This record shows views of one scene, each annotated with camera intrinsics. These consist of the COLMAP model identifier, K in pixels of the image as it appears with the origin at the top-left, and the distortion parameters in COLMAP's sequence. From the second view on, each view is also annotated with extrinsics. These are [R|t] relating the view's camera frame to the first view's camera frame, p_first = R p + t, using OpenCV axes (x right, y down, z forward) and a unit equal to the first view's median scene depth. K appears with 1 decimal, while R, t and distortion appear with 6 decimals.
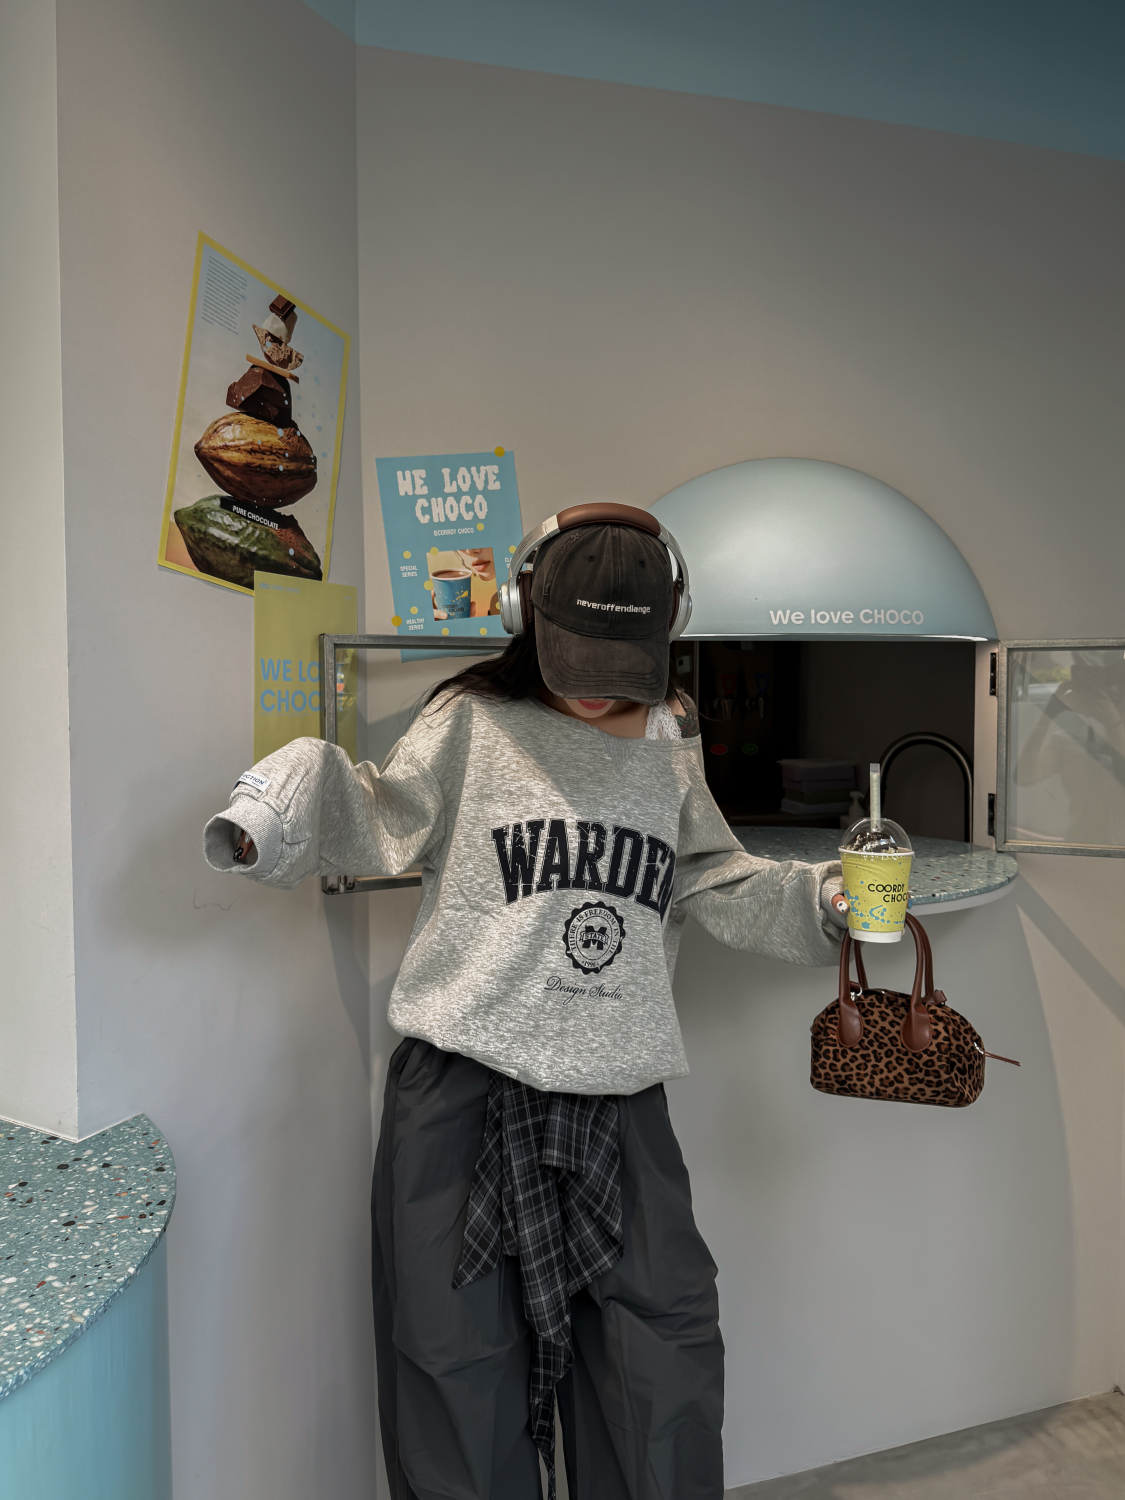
lens RADIAL K [[1096.6, 0, 574.7], [0, 1096.6, 737.0], [0, 0, 1]] dist [0.067312, -0.052573]
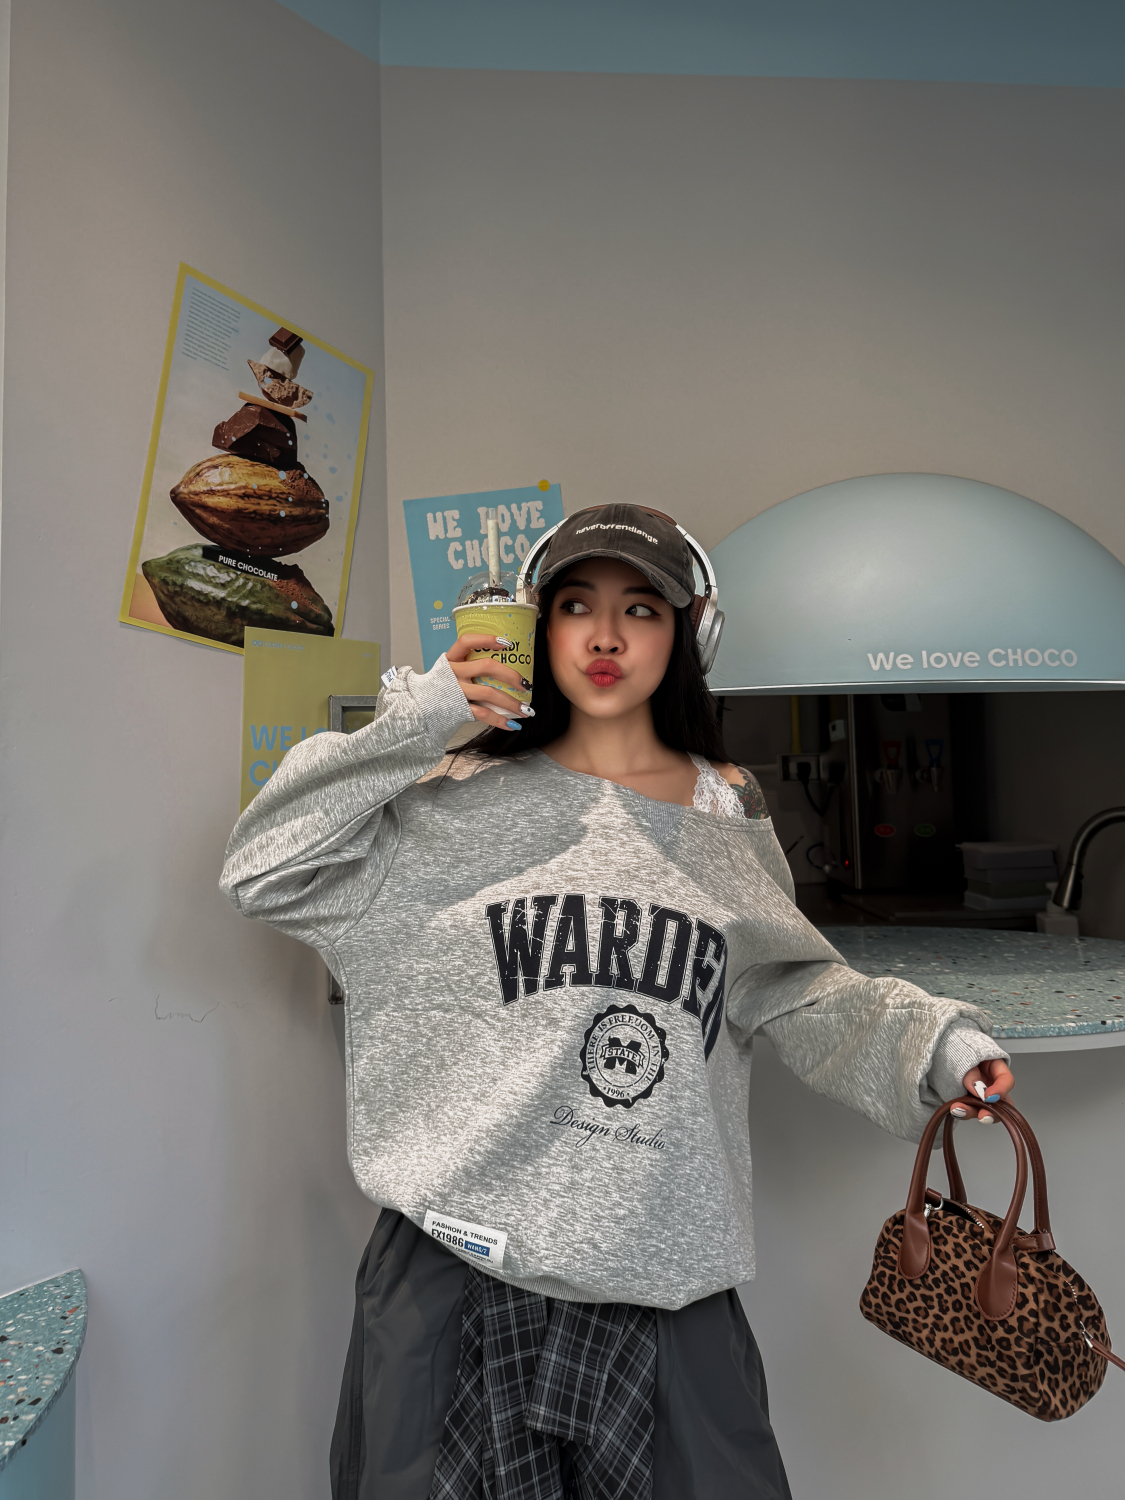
lens RADIAL K [[1052.1, 0, 528.4], [0, 1052.1, 753.6], [0, 0, 1]] dist [-0.025728, -0.003619]
pose [[0.972679, -0.013163, -0.231783, 0.123534], [0.001399, 0.998705, -0.050847, -0.004079], [0.232152, 0.049134, 0.971438, 0.222072]]
